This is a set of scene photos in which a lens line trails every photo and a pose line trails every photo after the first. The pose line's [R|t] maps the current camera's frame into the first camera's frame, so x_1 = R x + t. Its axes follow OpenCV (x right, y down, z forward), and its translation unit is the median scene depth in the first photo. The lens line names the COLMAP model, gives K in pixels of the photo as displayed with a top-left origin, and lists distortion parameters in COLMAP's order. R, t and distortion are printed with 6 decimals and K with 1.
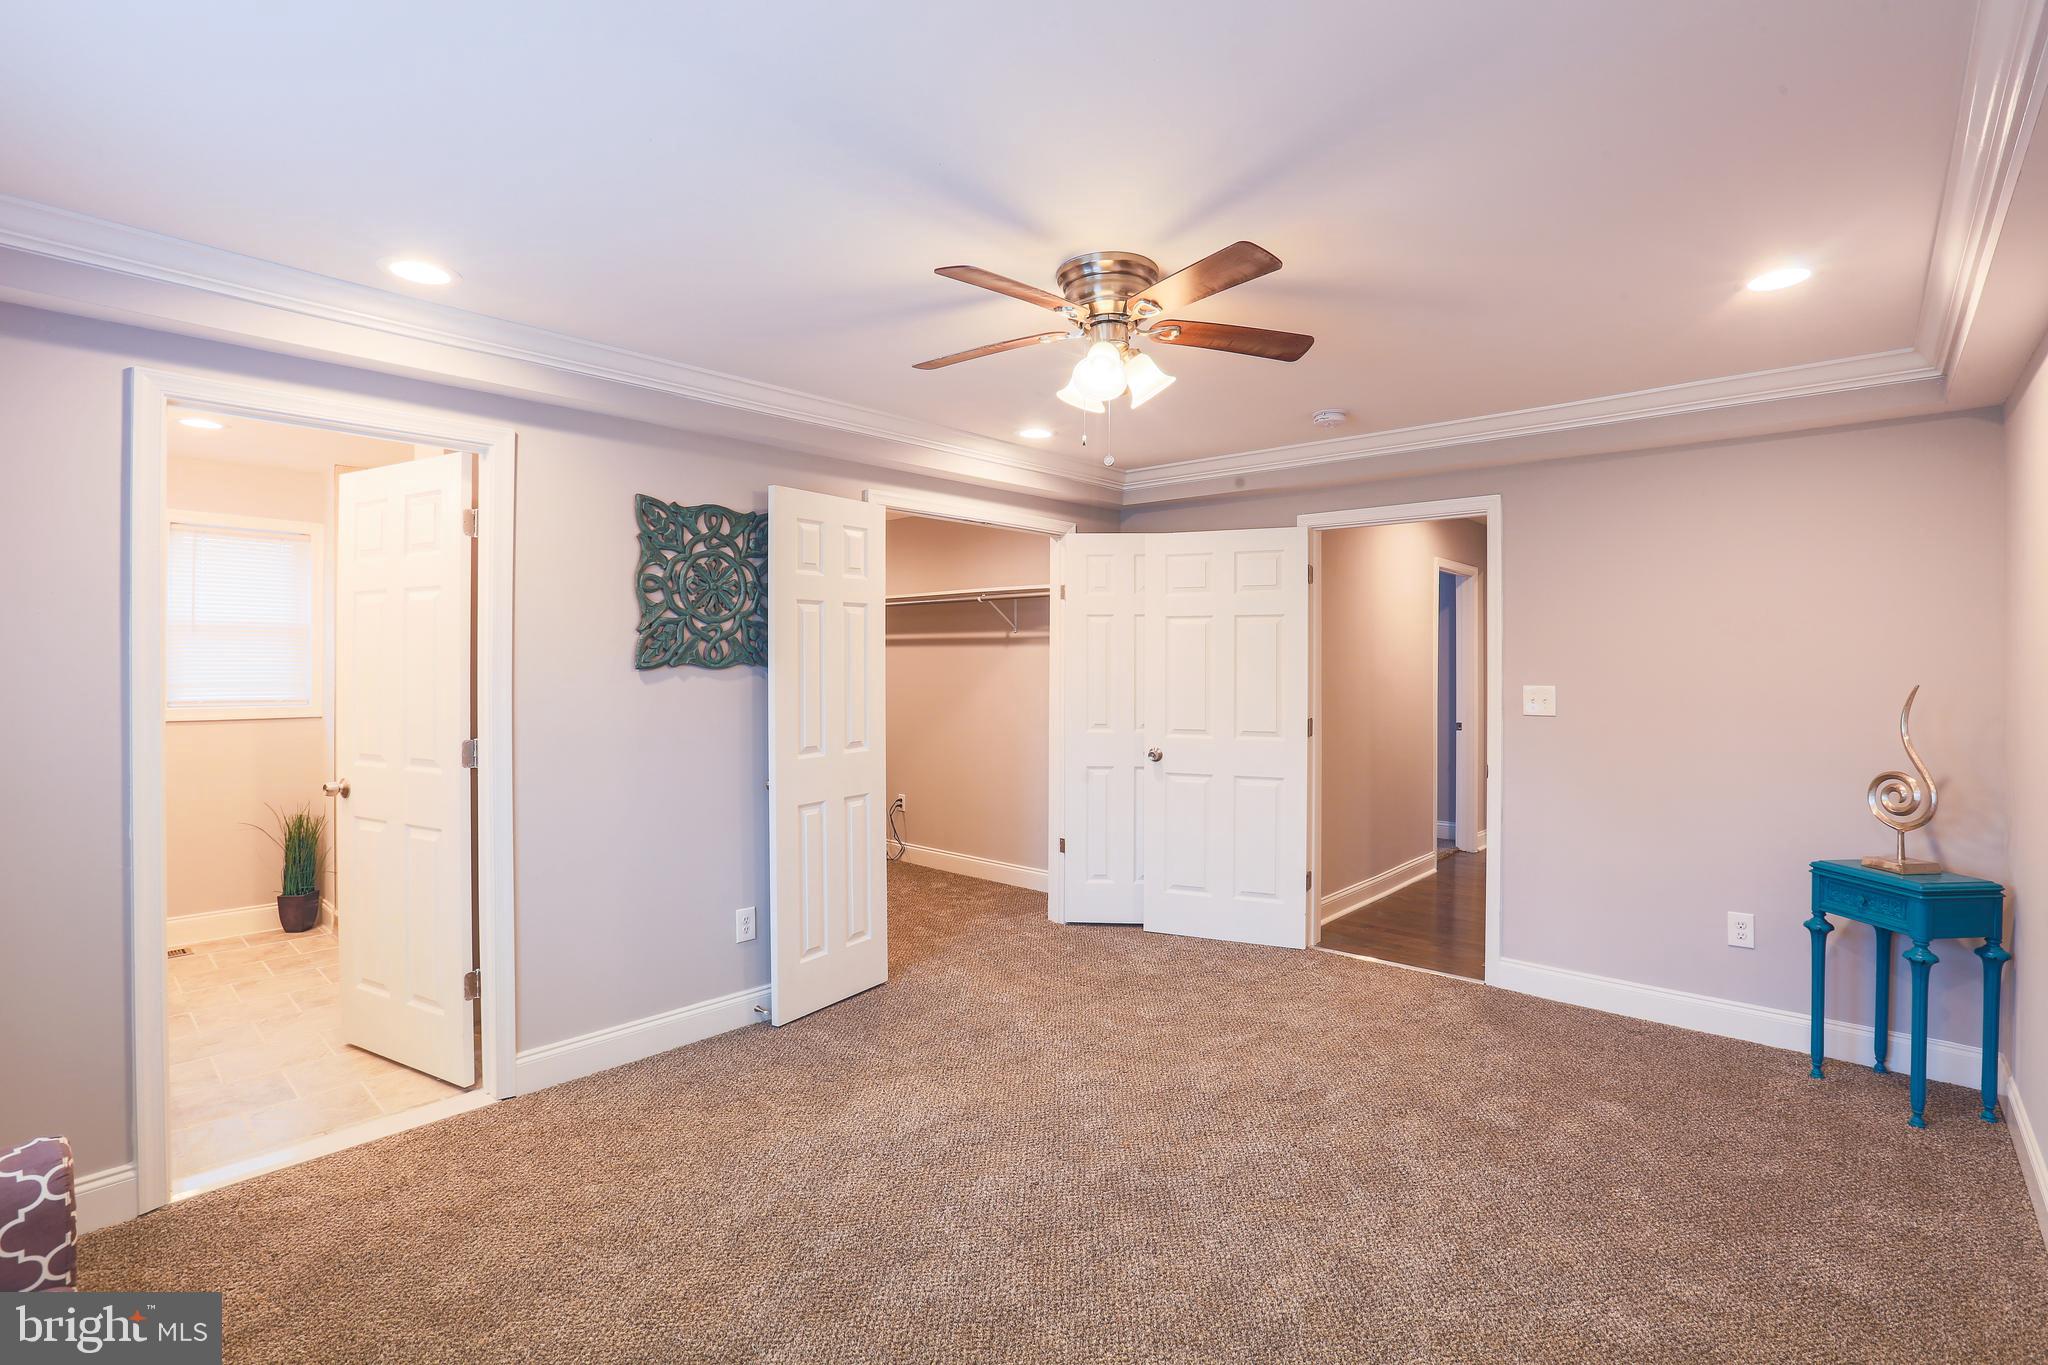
lens RADIAL K [[955.6, 0, 1014.2], [0, 955.6, 663.7], [0, 0, 1]] dist [-0.002801, 0.000440]
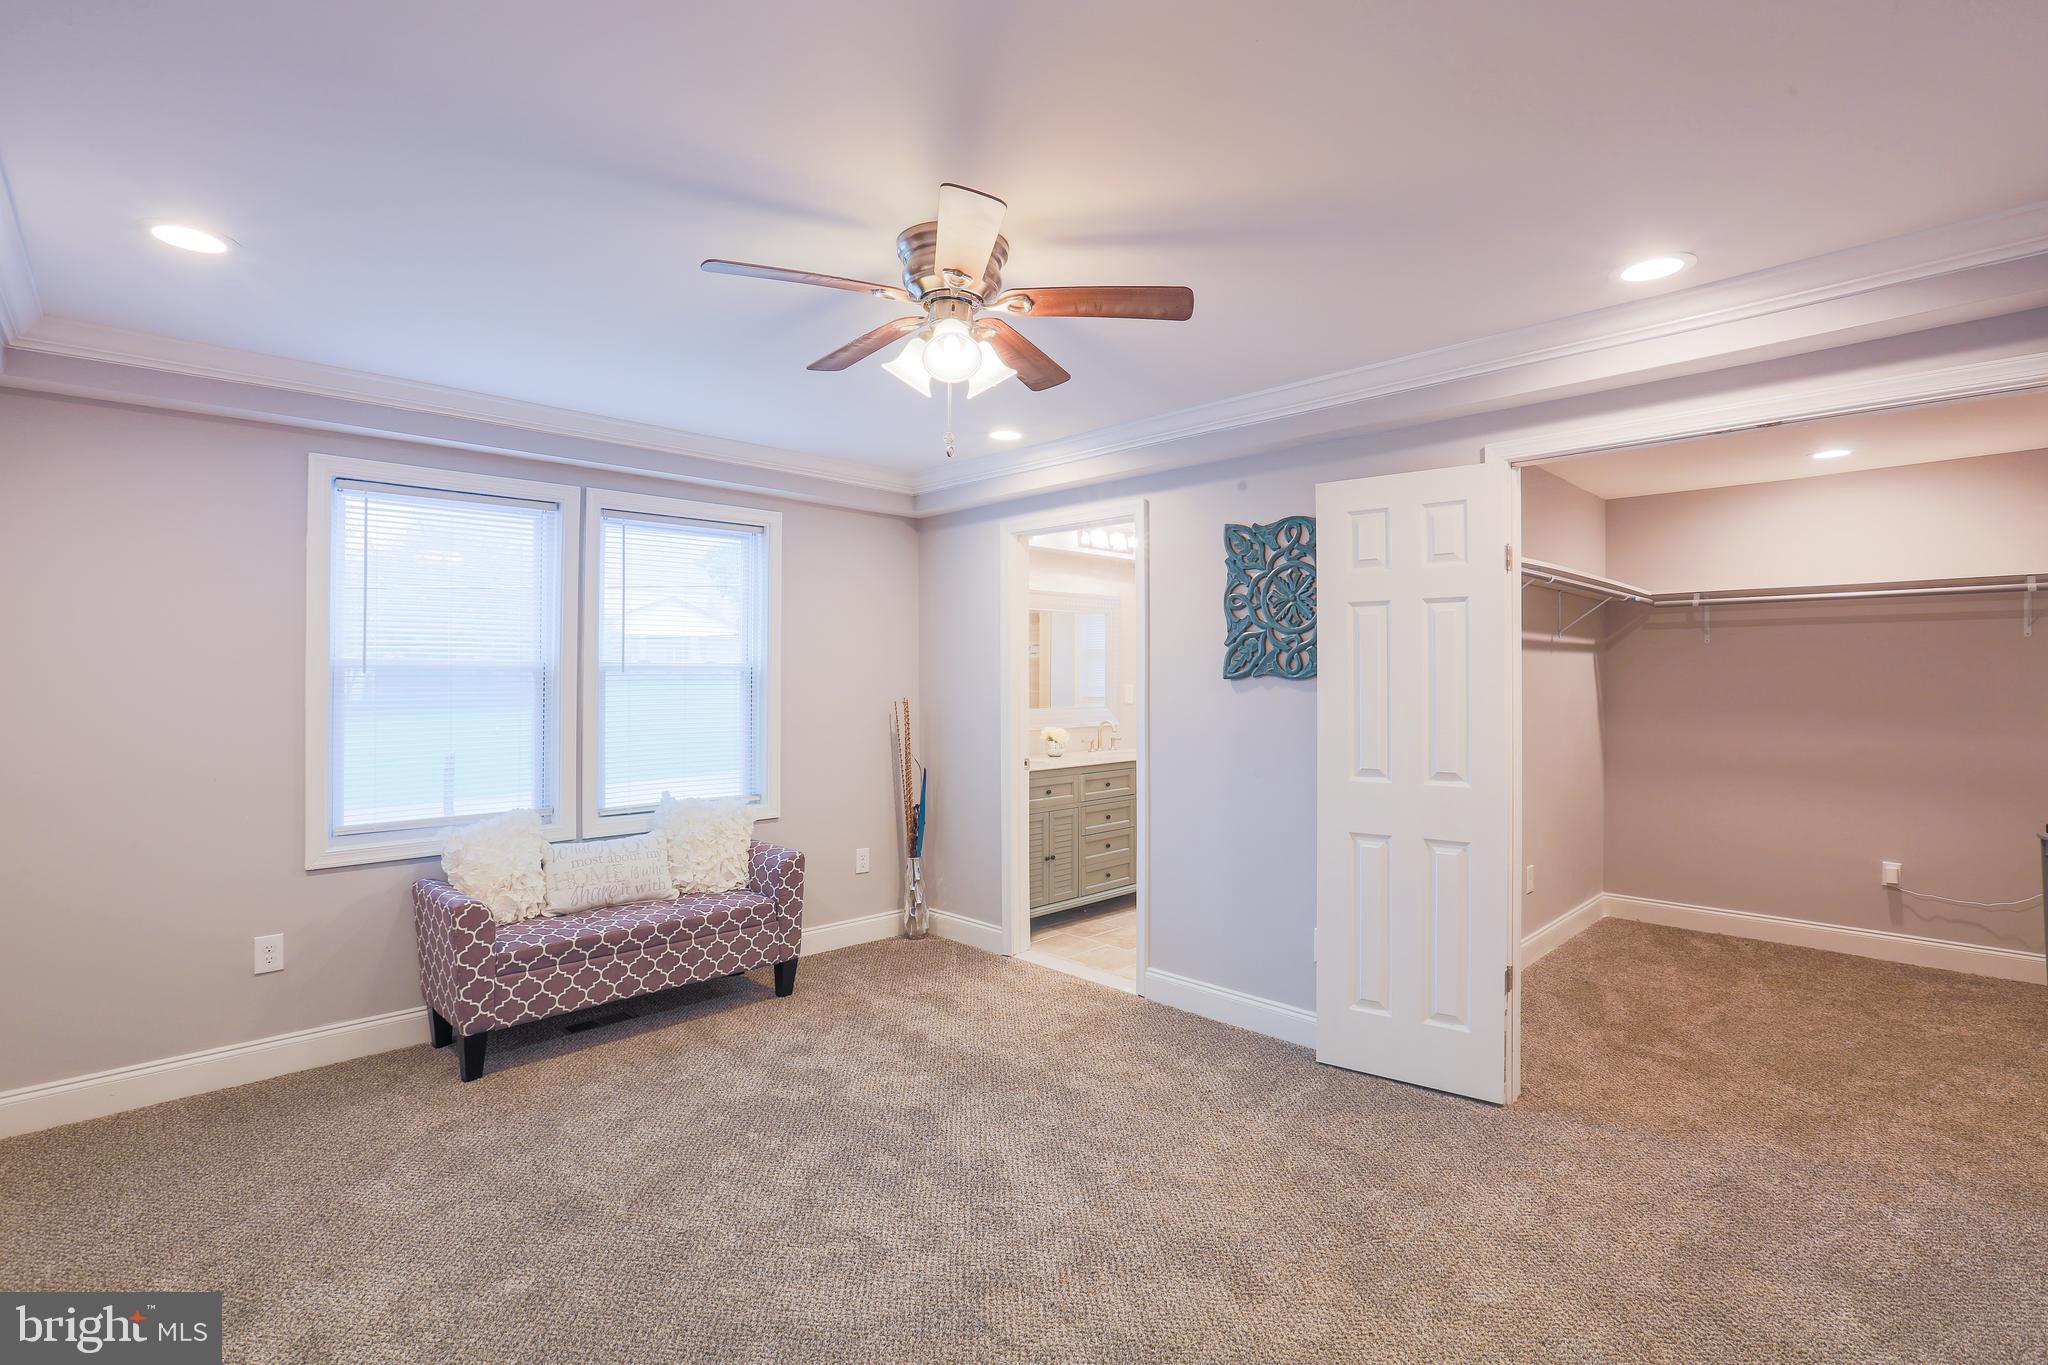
lens RADIAL K [[962.9, 0, 1015.3], [0, 962.9, 672.9], [0, 0, 1]] dist [-0.054970, 0.017031]
pose [[-0.045679, 0.002383, -0.998953, 0.716617], [0.005211, 0.999984, 0.002148, -0.005062], [0.998943, -0.005108, -0.045690, 0.761257]]
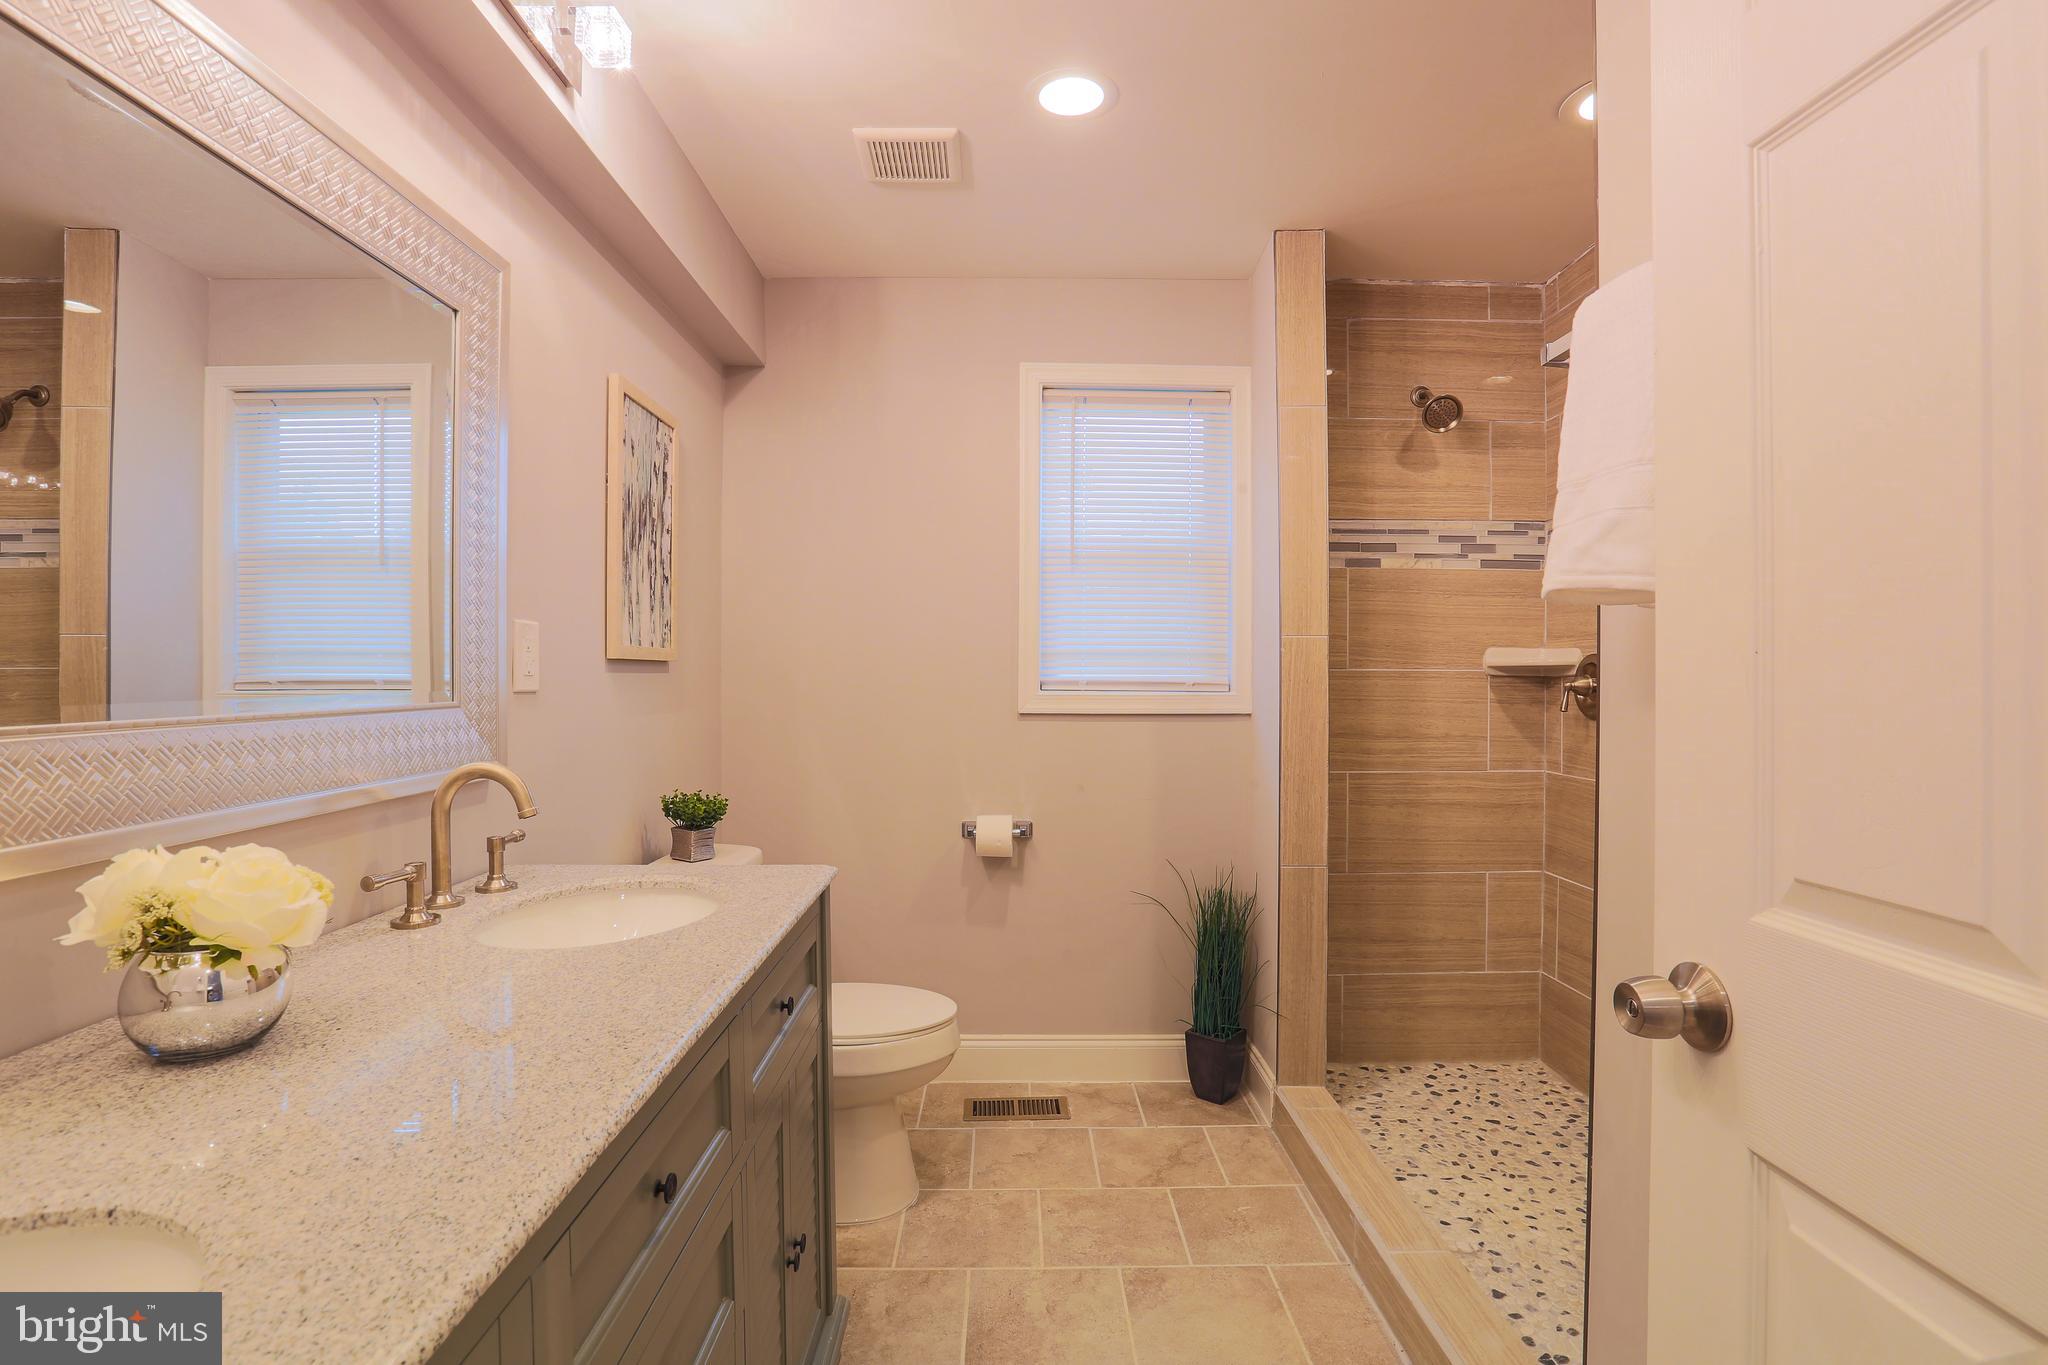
lens RADIAL K [[962.9, 0, 1014.9], [0, 962.9, 671.6], [0, 0, 1]] dist [-0.054970, 0.017031]
pose [[0.701241, 0.003820, -0.712914, -0.606899], [-0.001337, 0.999991, 0.004043, 0.045399], [0.712923, -0.001882, 0.701240, 0.734453]]
